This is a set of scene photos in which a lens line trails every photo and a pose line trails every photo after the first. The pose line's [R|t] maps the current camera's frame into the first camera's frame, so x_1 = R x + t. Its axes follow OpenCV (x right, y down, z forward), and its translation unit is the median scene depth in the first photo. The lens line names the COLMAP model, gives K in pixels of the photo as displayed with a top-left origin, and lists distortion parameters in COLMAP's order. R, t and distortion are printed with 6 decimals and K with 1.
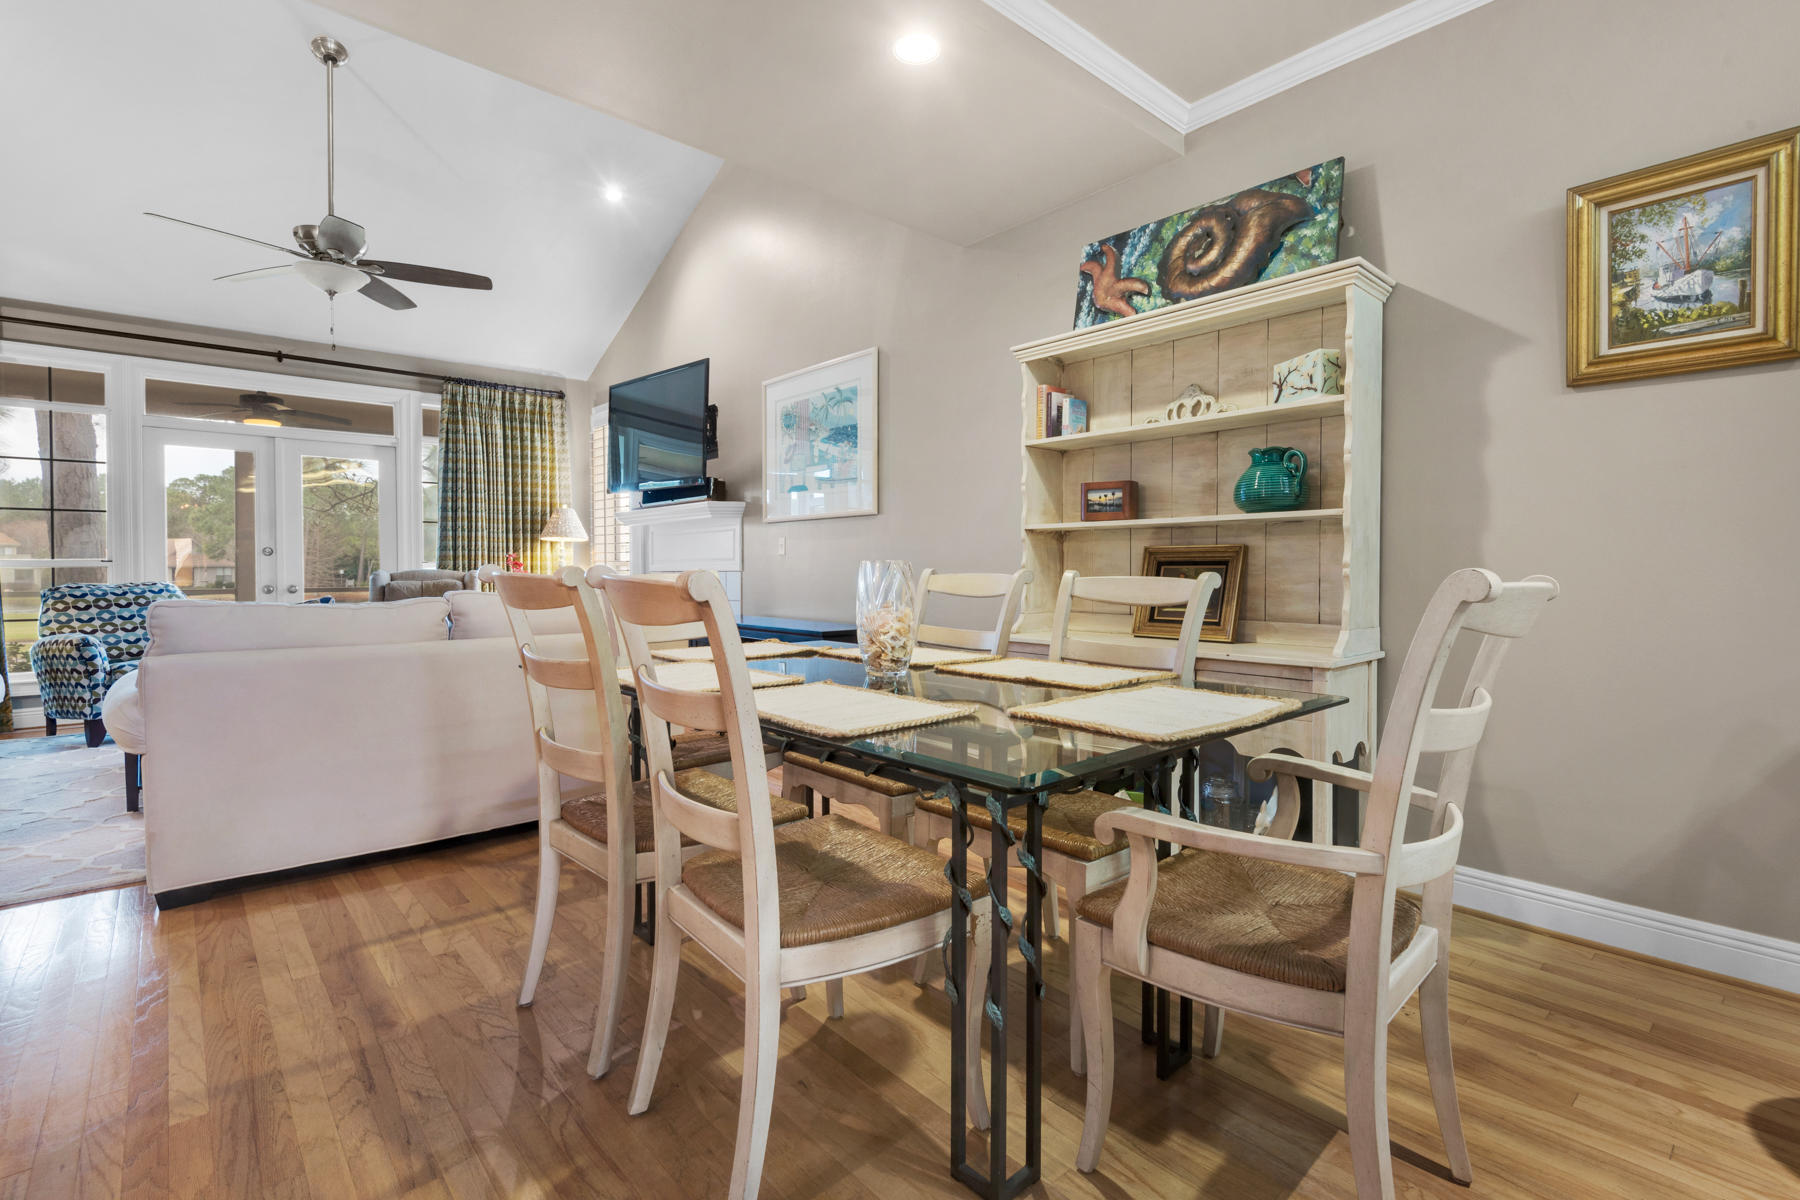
lens RADIAL K [[836.5, 0, 935.1], [0, 836.5, 588.4], [0, 0, 1]] dist [0.017493, -0.016695]
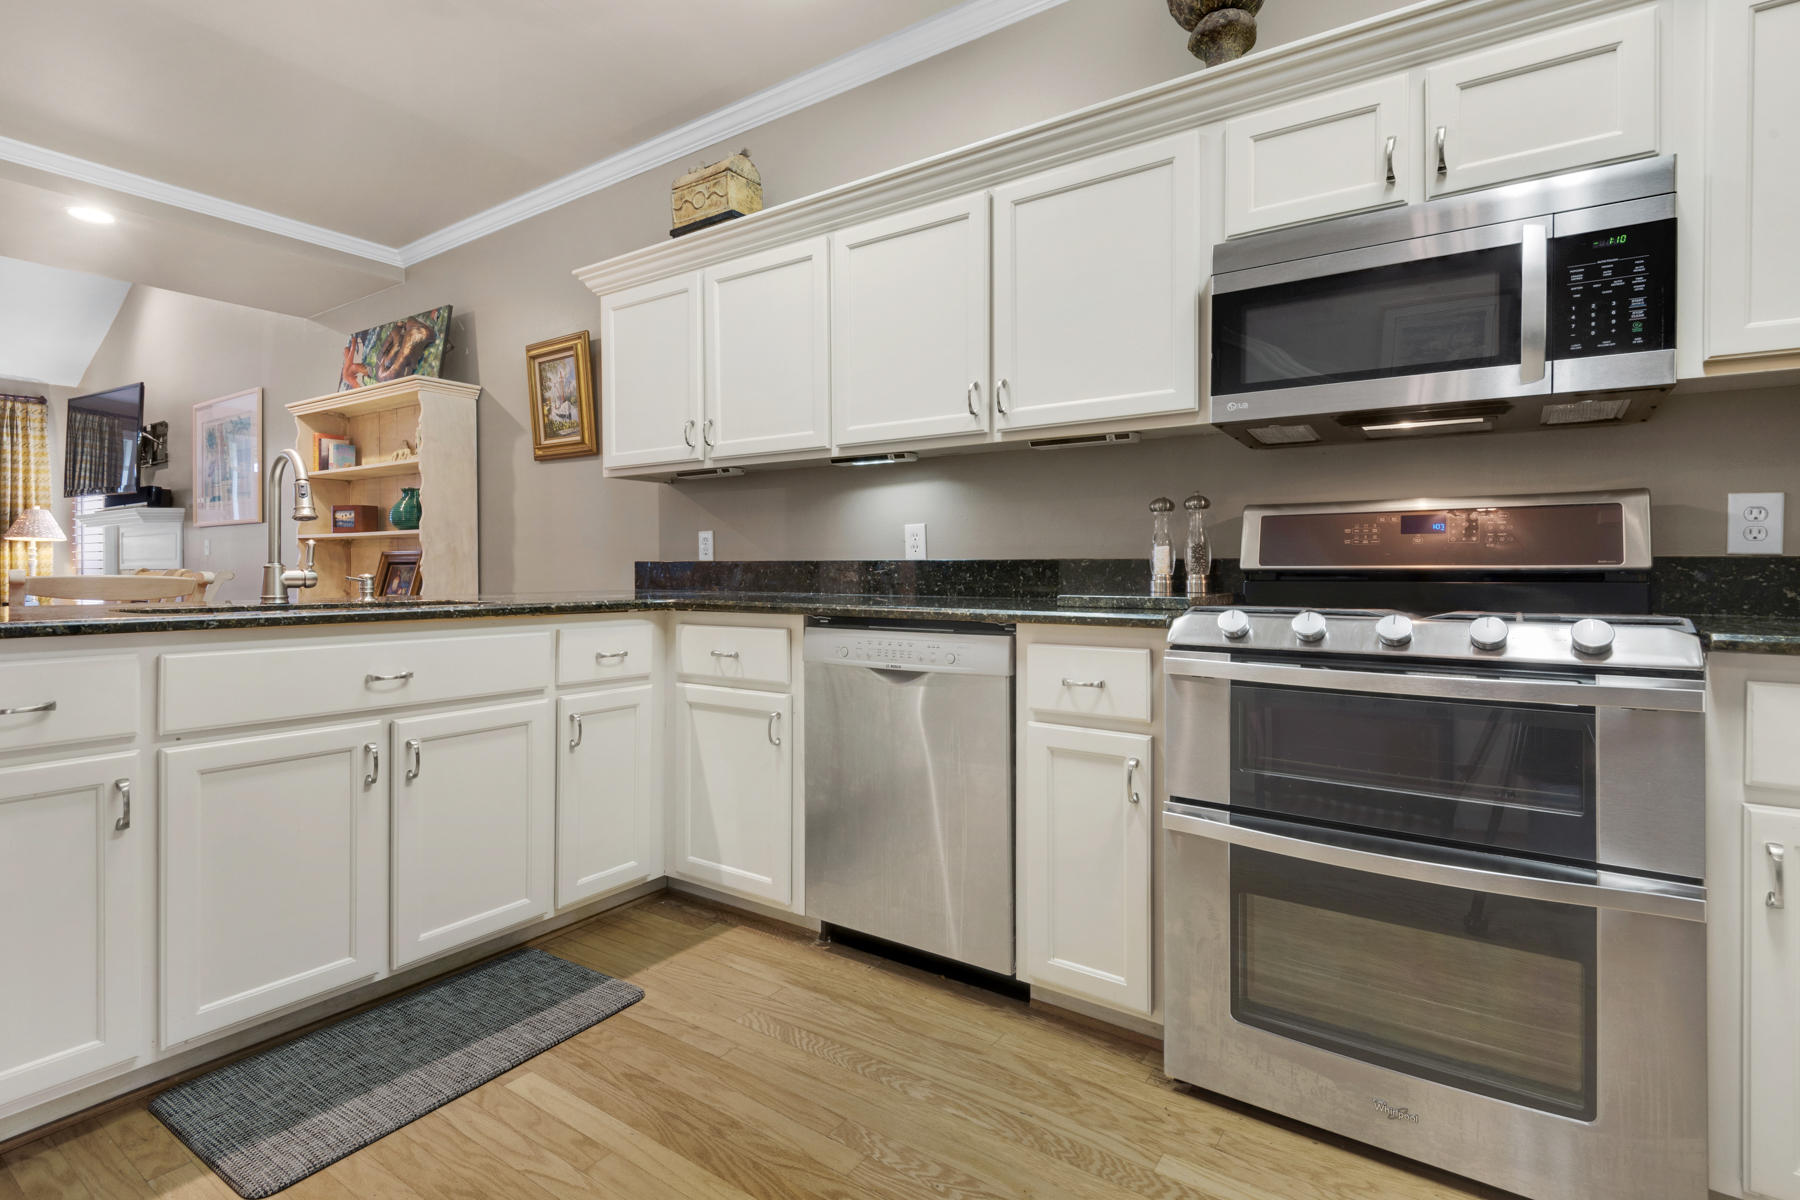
lens RADIAL K [[836.5, 0, 944.5], [0, 836.5, 561.3], [0, 0, 1]] dist [0.017493, -0.016695]
pose [[0.963633, 0.004638, 0.267190, 0.544641], [0.005103, 0.999348, -0.035751, 0.013845], [-0.267182, 0.035815, 0.962980, -0.418933]]
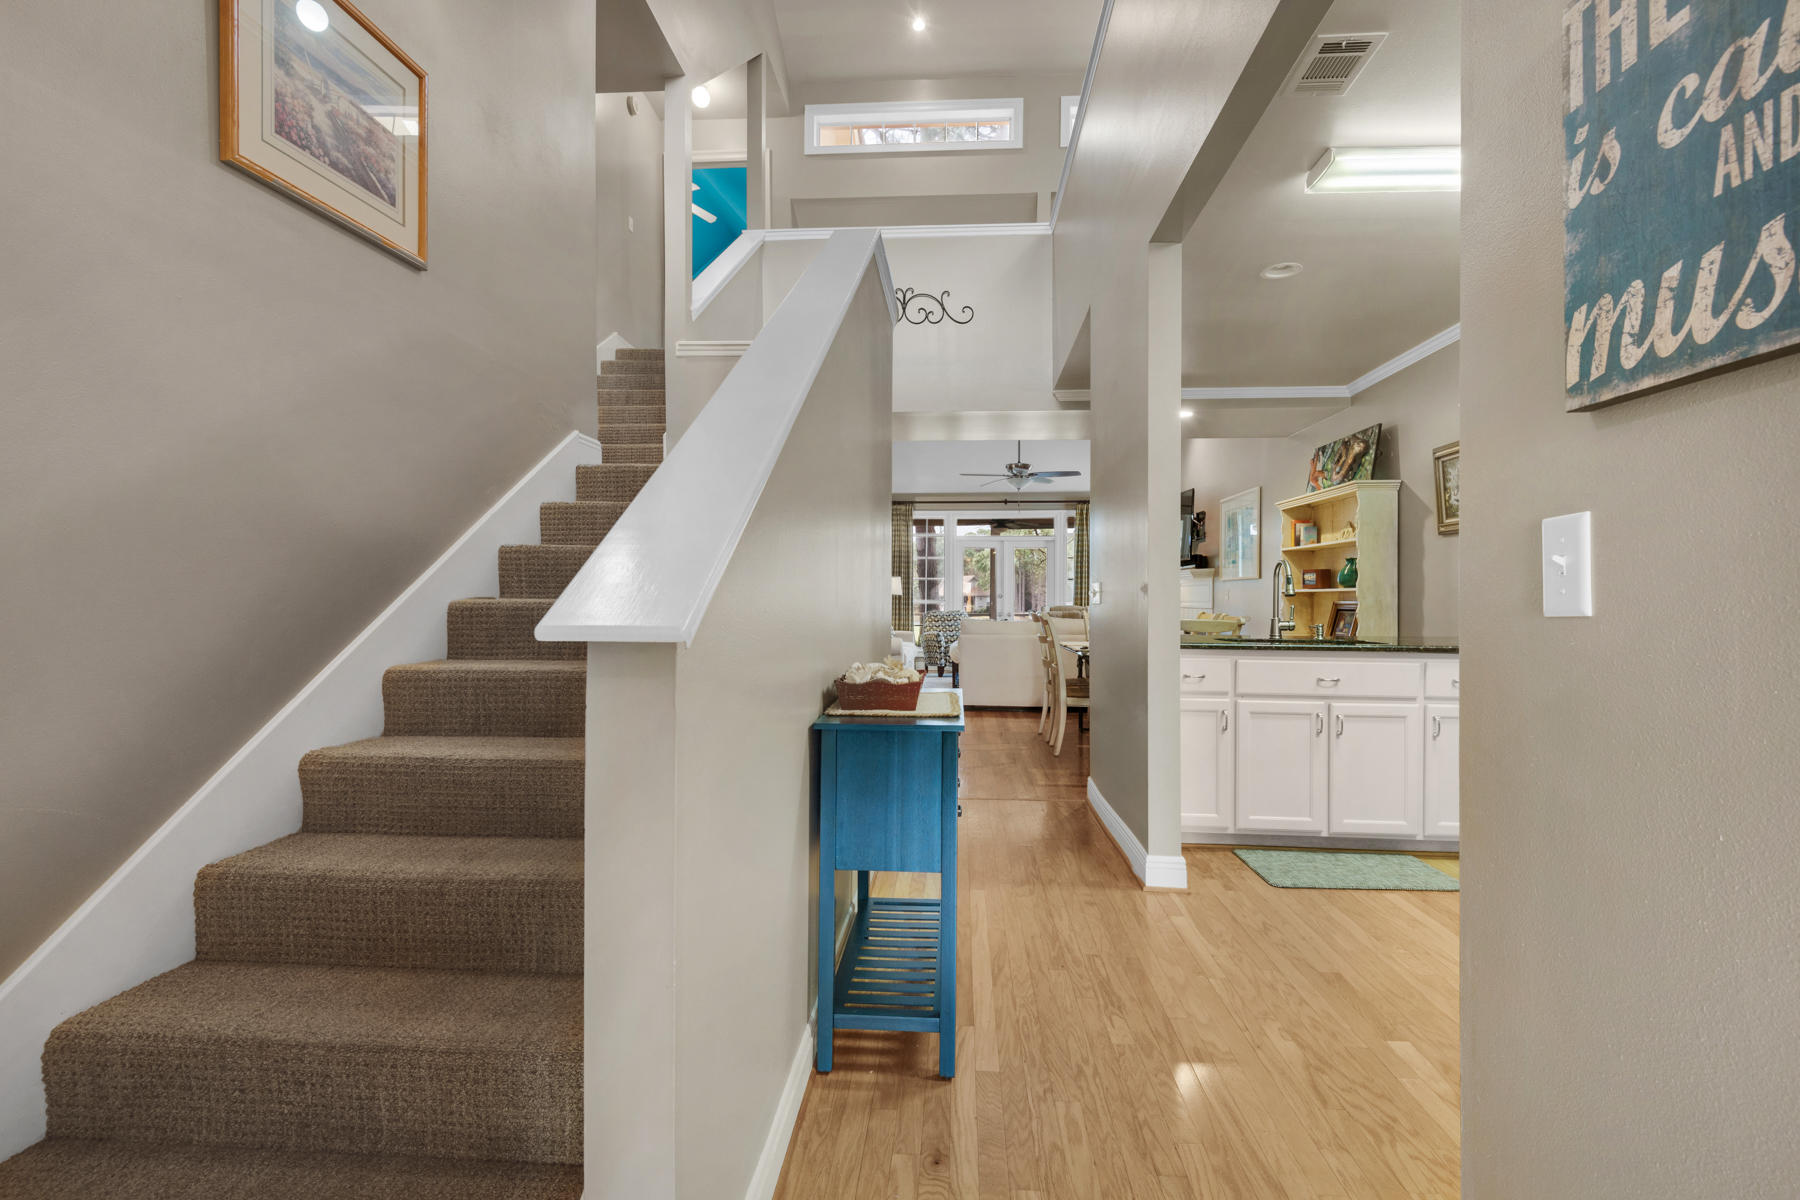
lens RADIAL K [[836.5, 0, 899.4], [0, 836.5, 612.0], [0, 0, 1]] dist [0.017493, -0.016695]
pose [[0.691947, 0.016171, -0.721767, 0.684608], [-0.021840, 0.999760, 0.001462, -0.002583], [0.721618, 0.014752, 0.692135, -0.793519]]
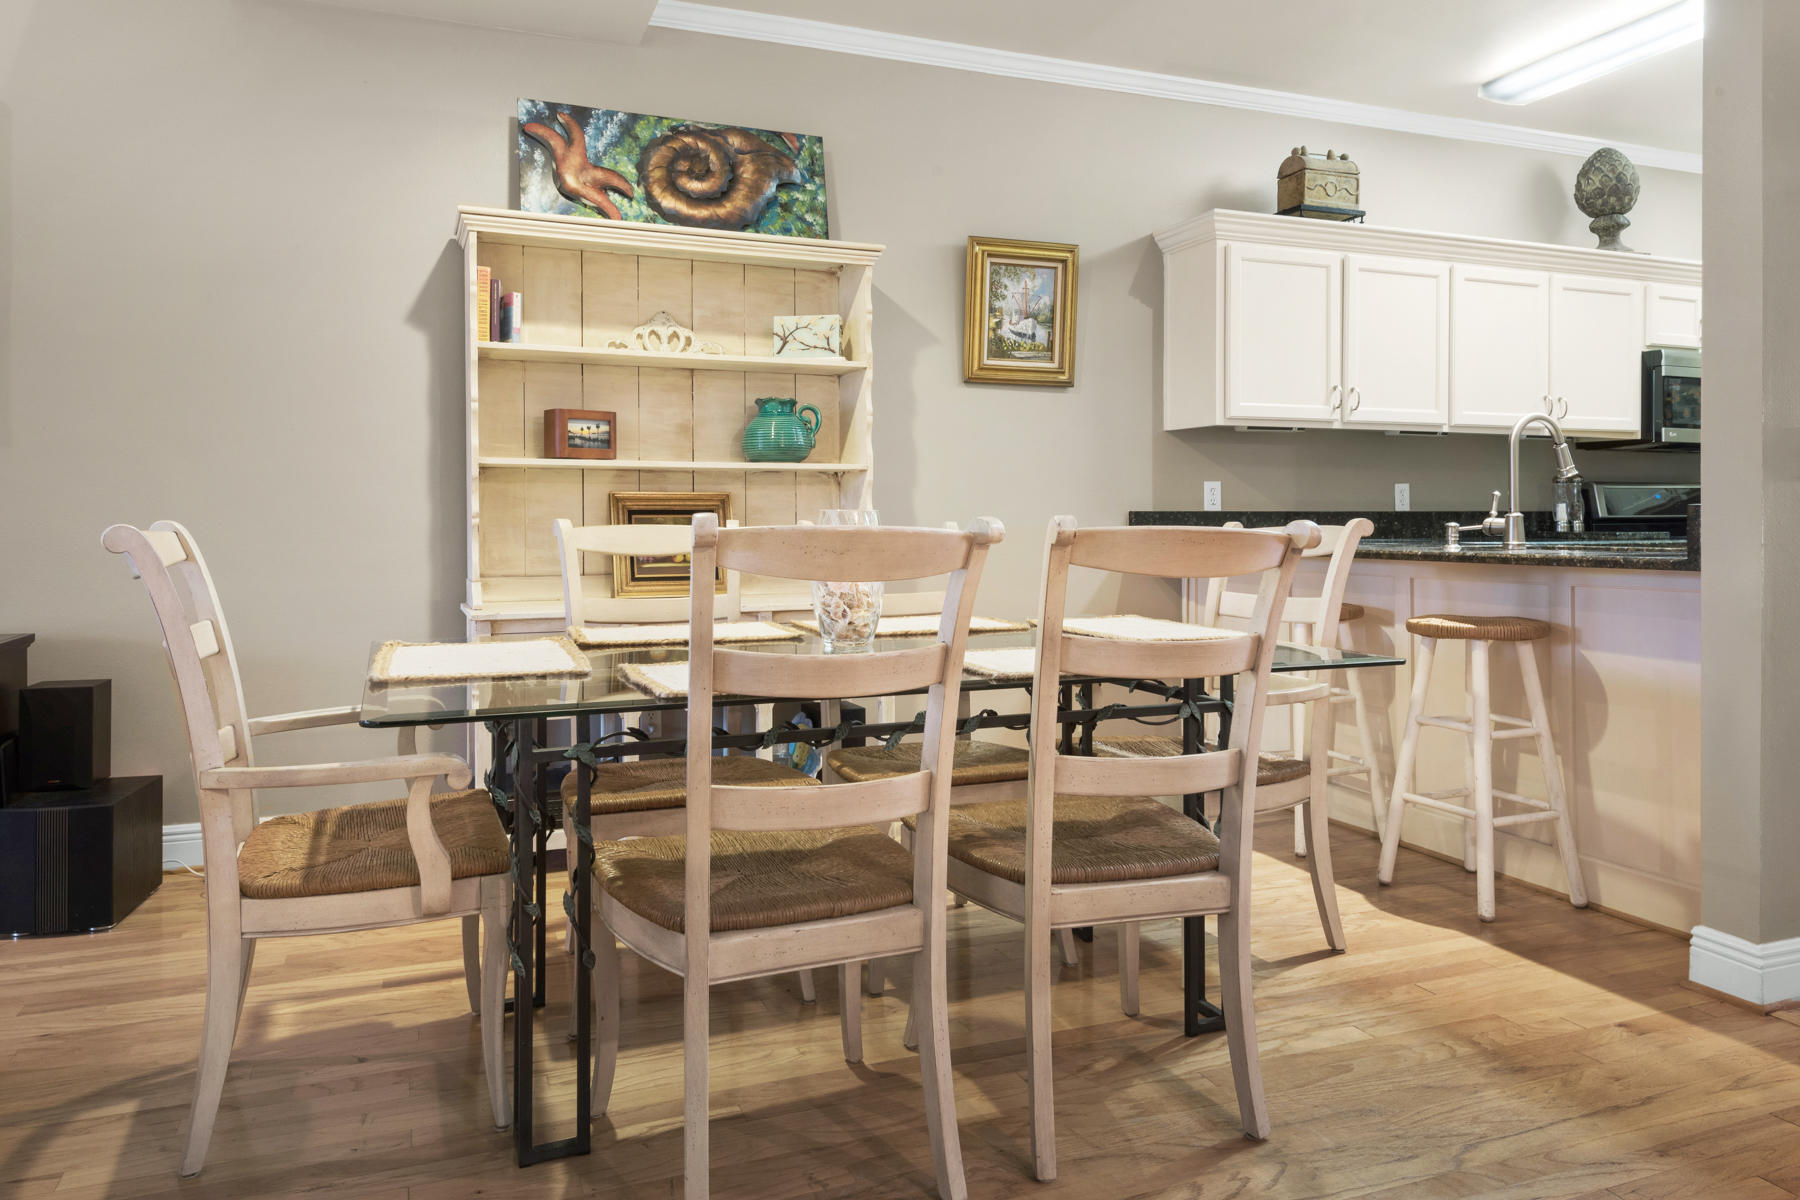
lens RADIAL K [[1136.2, 0, 835.9], [0, 1136.2, 522.9], [0, 0, 1]] dist [0.010358, -0.007602]
pose [[0.369327, -0.001795, 0.929298, -0.497841], [0.027186, 0.999591, -0.008873, -0.002445], [-0.928902, 0.028541, 0.369225, 0.261615]]
